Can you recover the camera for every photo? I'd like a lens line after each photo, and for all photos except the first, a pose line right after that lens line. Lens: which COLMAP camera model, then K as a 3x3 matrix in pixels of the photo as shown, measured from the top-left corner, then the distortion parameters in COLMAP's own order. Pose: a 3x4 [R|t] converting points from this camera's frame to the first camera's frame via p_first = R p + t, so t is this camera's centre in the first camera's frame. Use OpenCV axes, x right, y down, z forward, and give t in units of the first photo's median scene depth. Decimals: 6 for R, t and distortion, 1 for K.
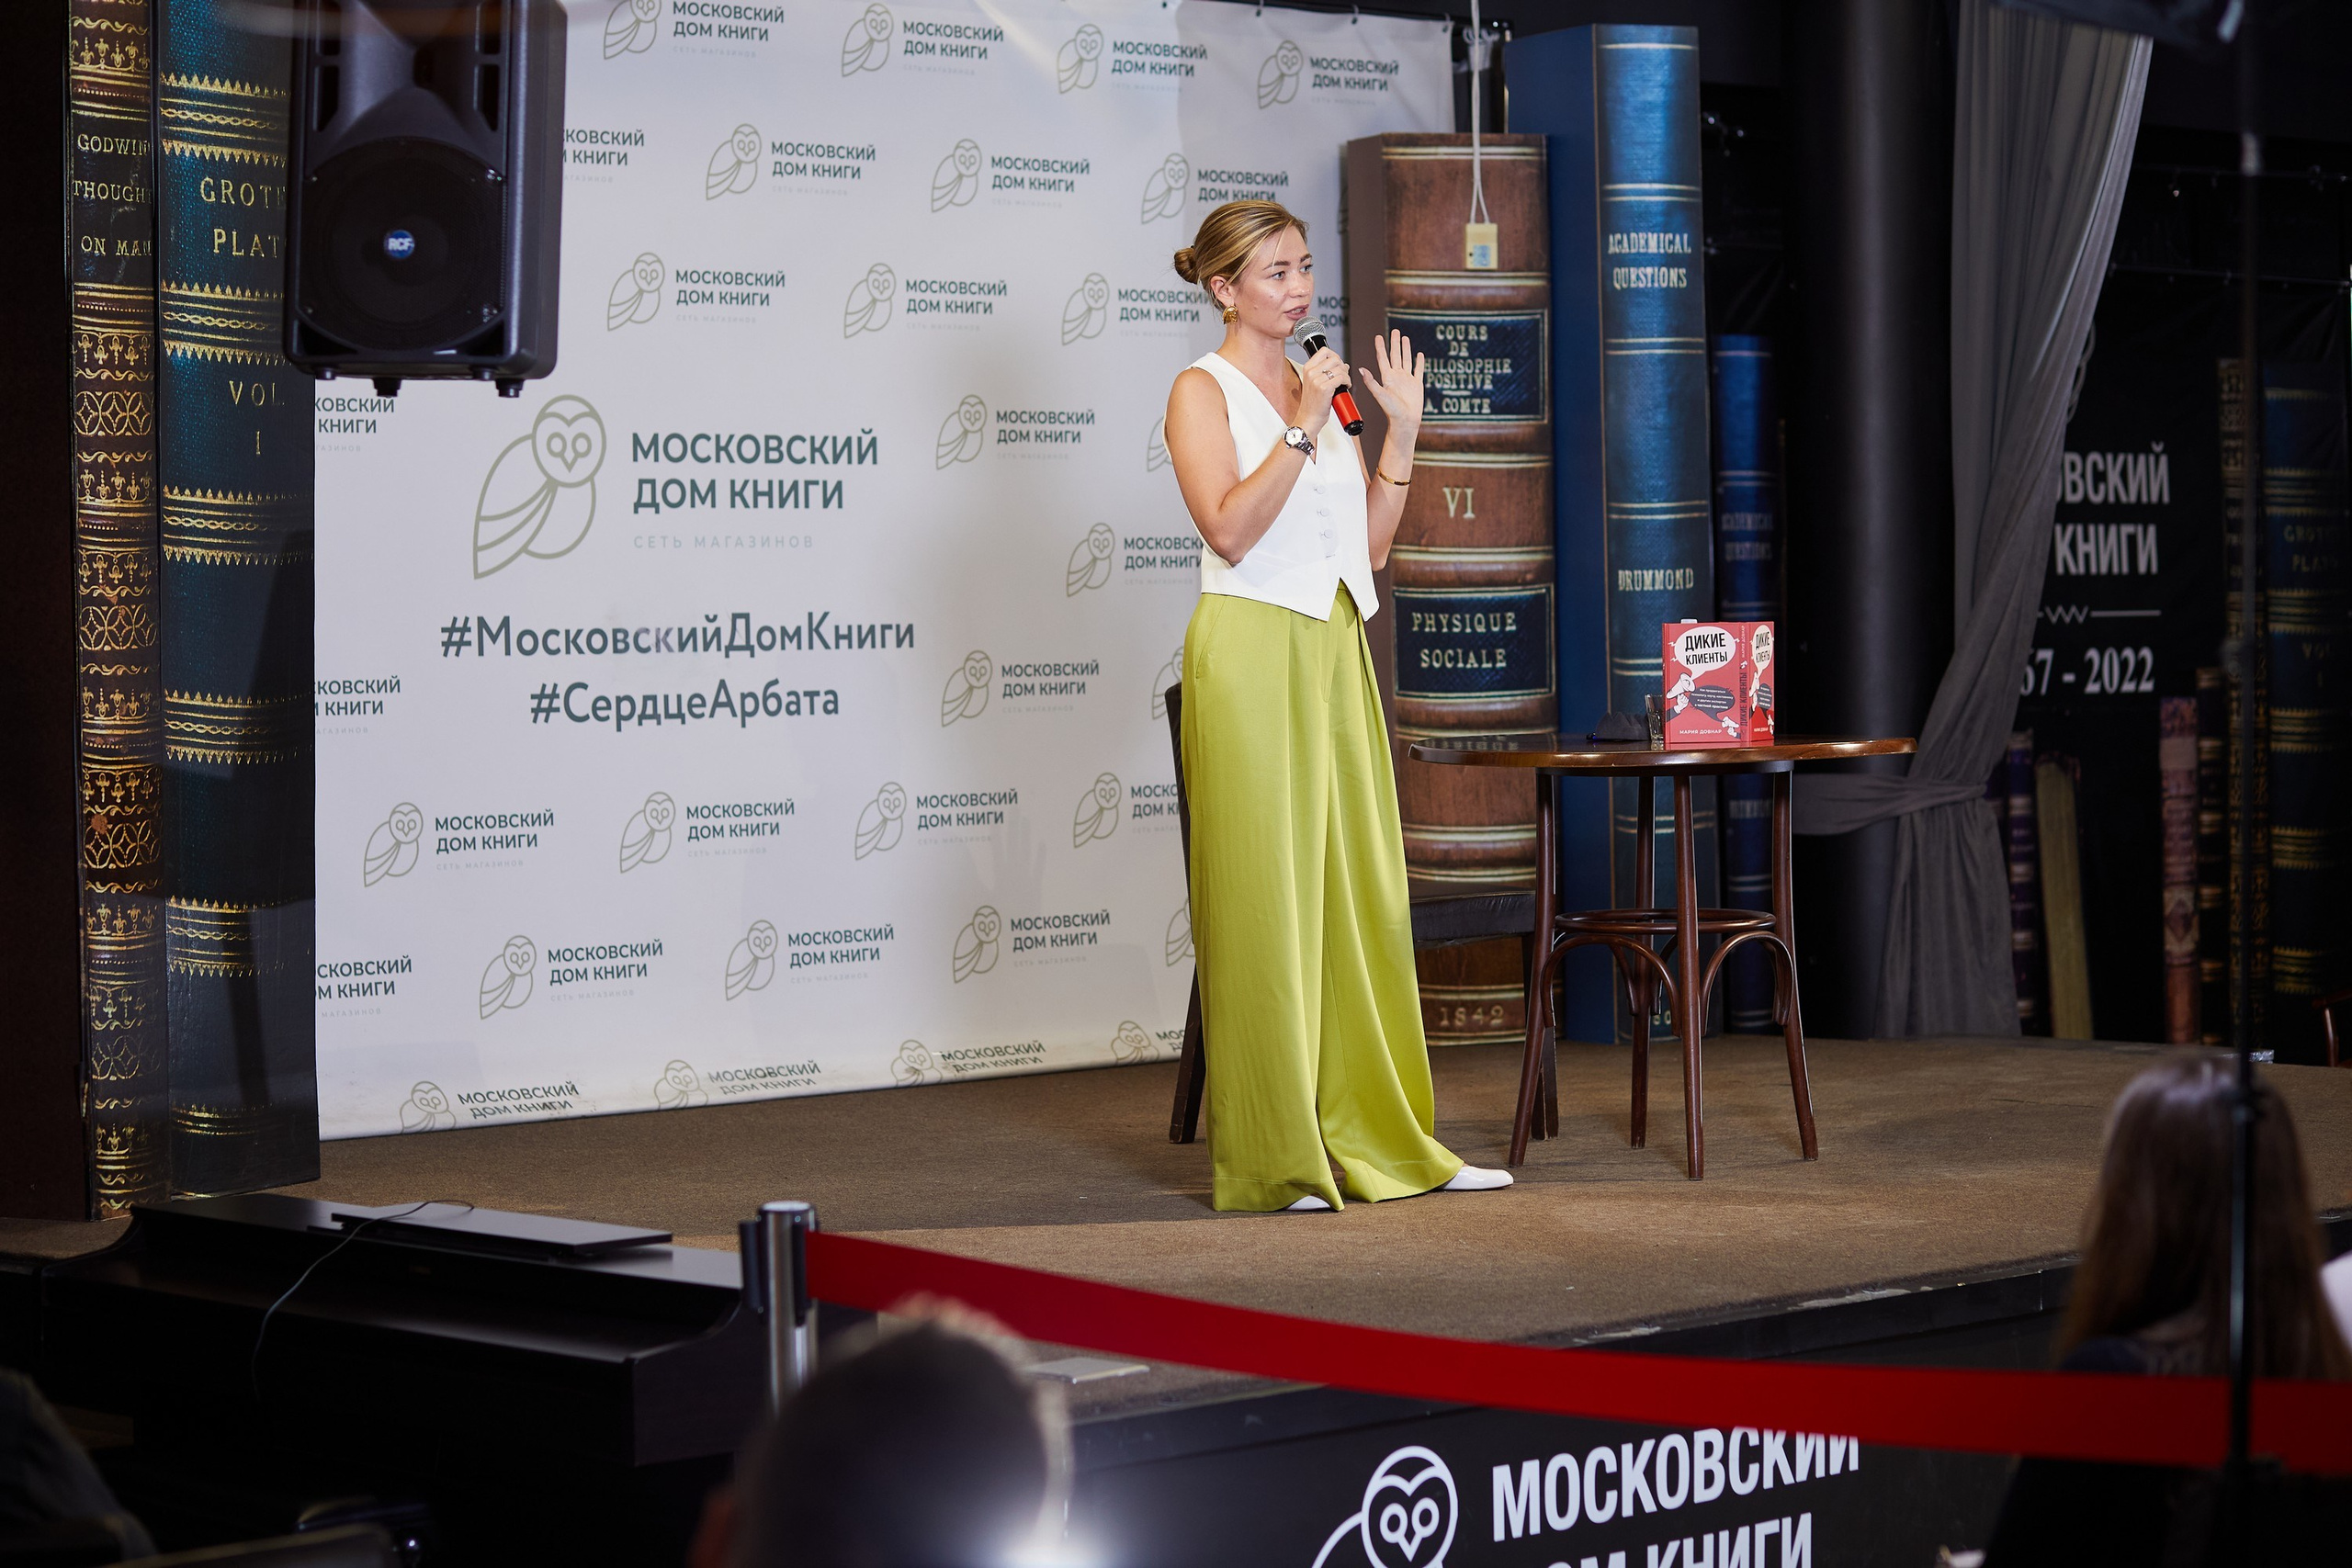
lens RADIAL K [[5500.7, 0, 1176.0], [0, 5500.7, 784.0], [0, 0, 1]] dist [-0.091335, -1.168967]
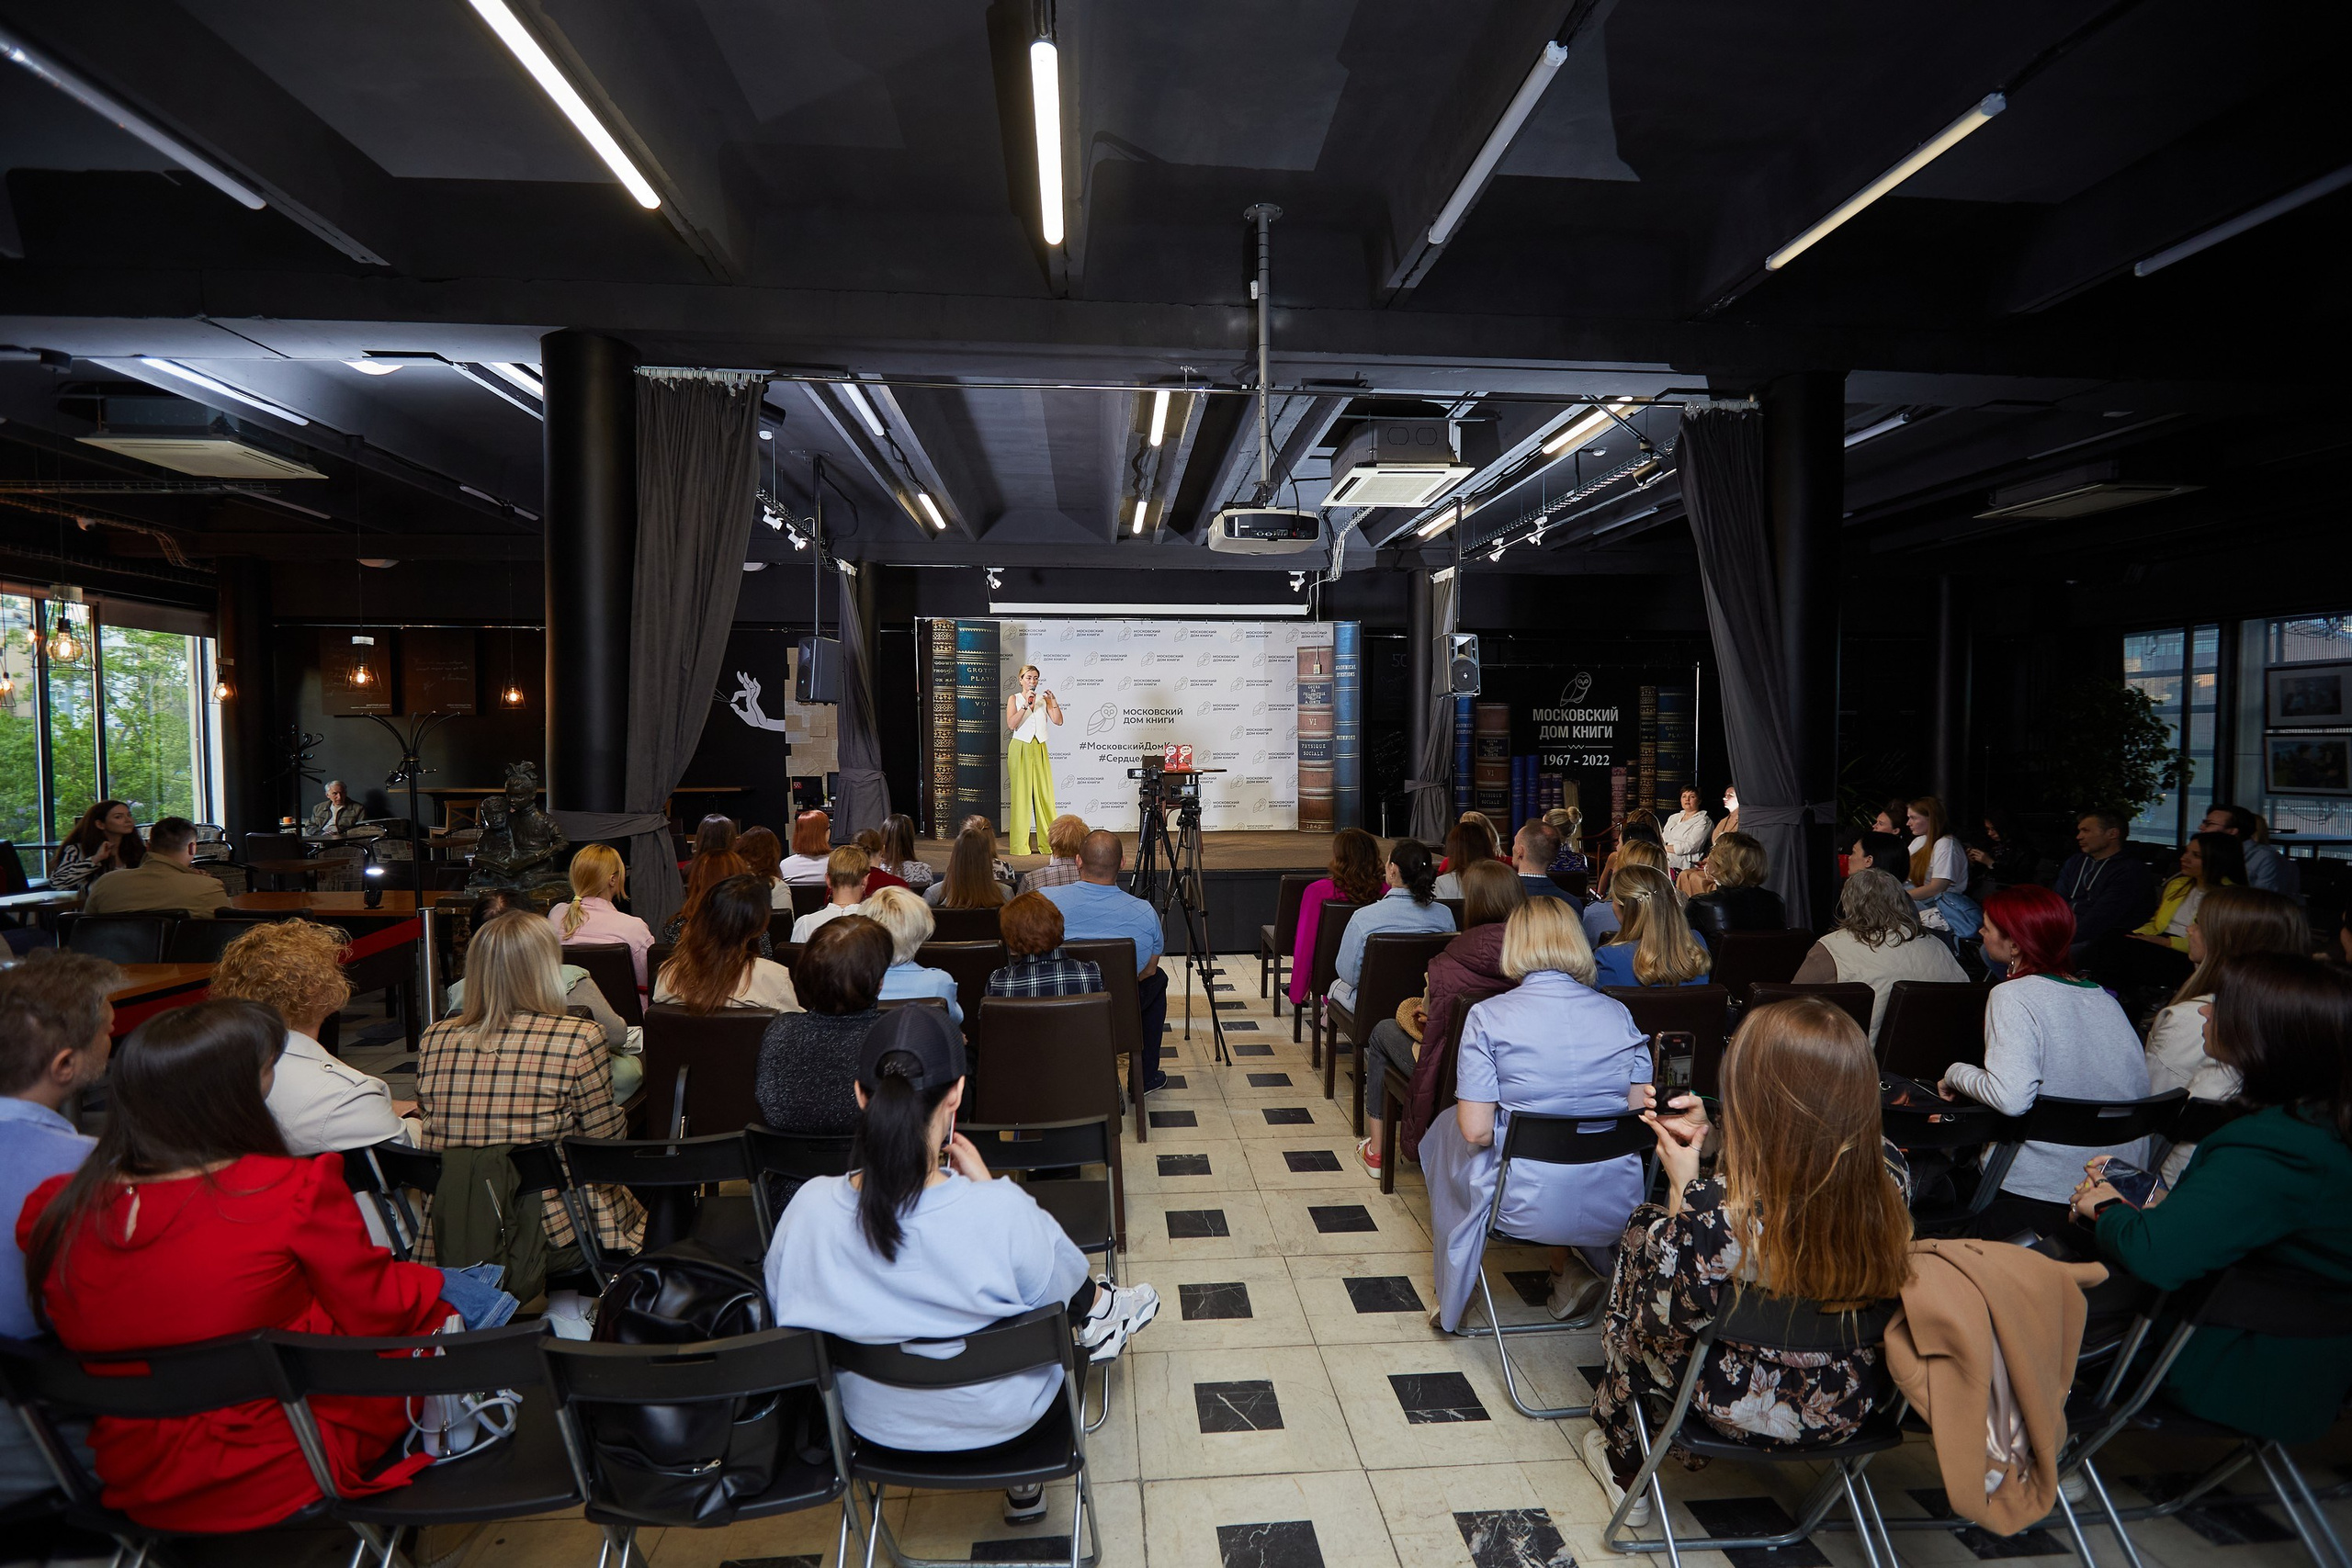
lens RADIAL K [[1063.1, 0, 1176.0], [0, 1063.1, 784.0], [0, 0, 1]] dist [-0.004760, -0.000387]
pose [[0.769481, 0.034765, -0.637723, 0.621553], [-0.030166, 0.999381, 0.018082, -0.009935], [0.637957, 0.005324, 0.770053, 0.210588]]
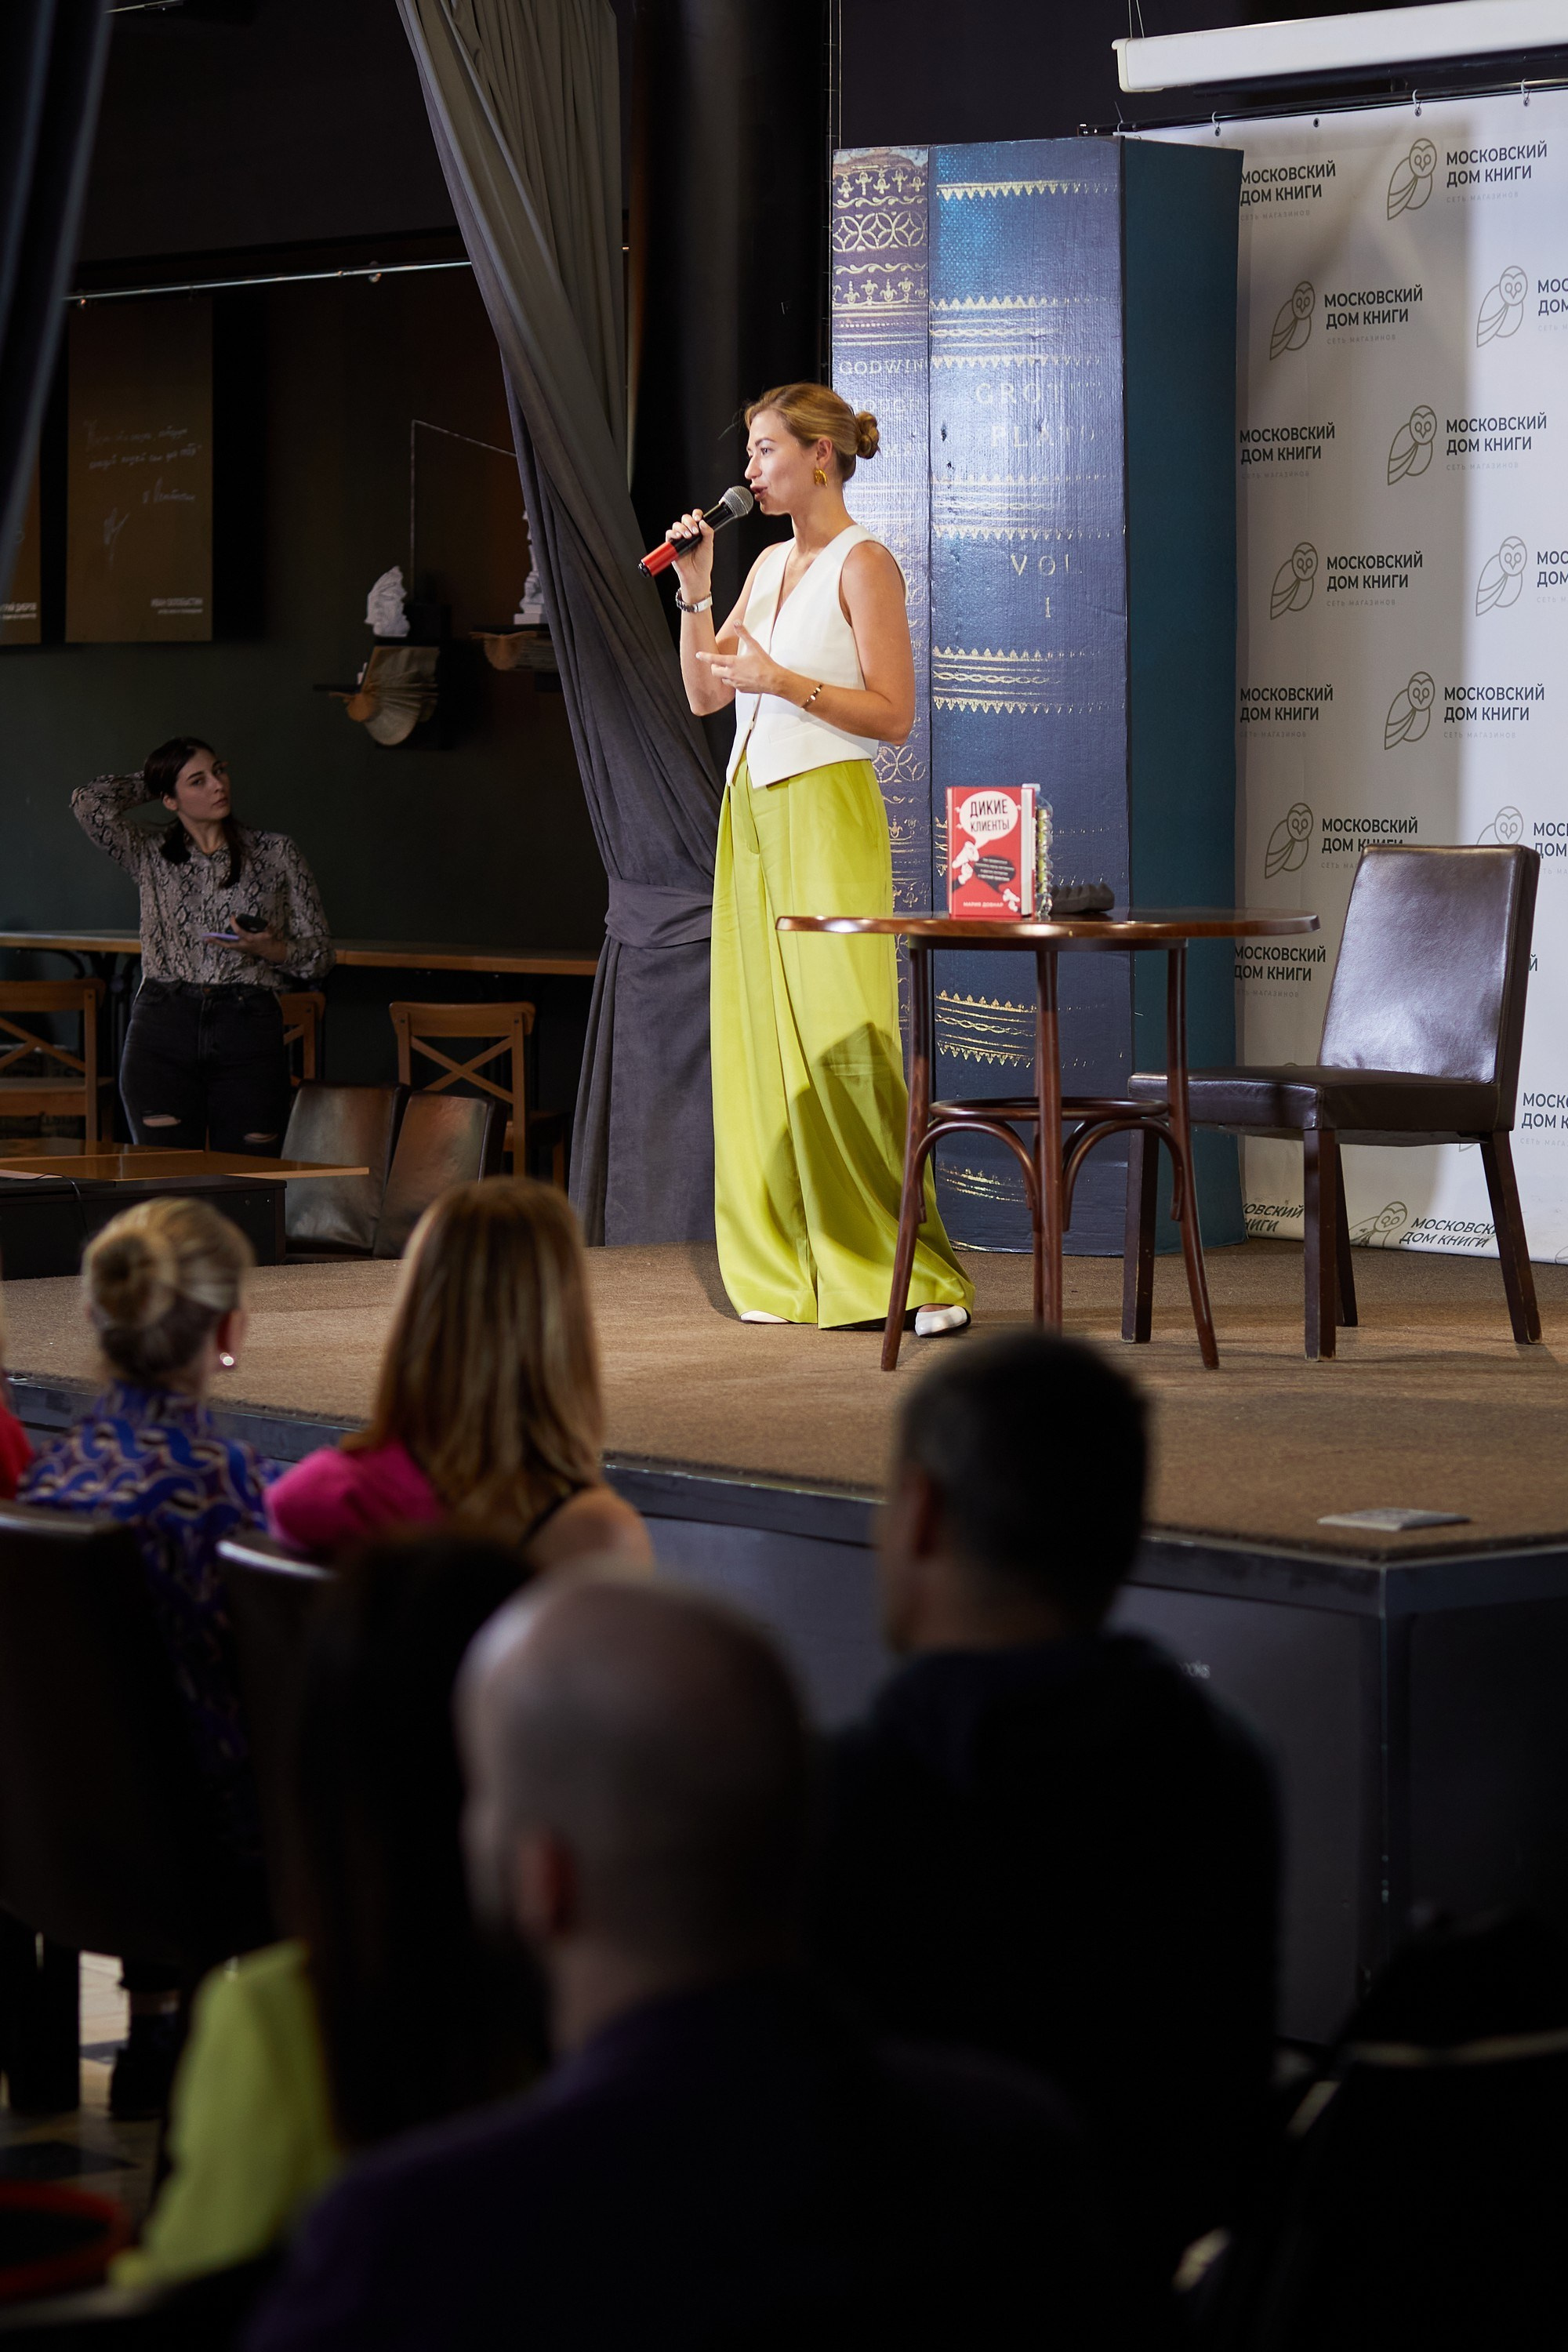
lens RADIAL K [[6662.4, 0, 975.9], [0, 6662.4, 1176.0], [0, 0, 1]] dist [-0.124379, -0.603620]
pose [[-0.078748, 0.077007, -0.993916, 1.054334], [-0.034972, 0.996185, 0.079953, -0.046475], [0.996281, 0.041055, -0.075755, 0.933942]]
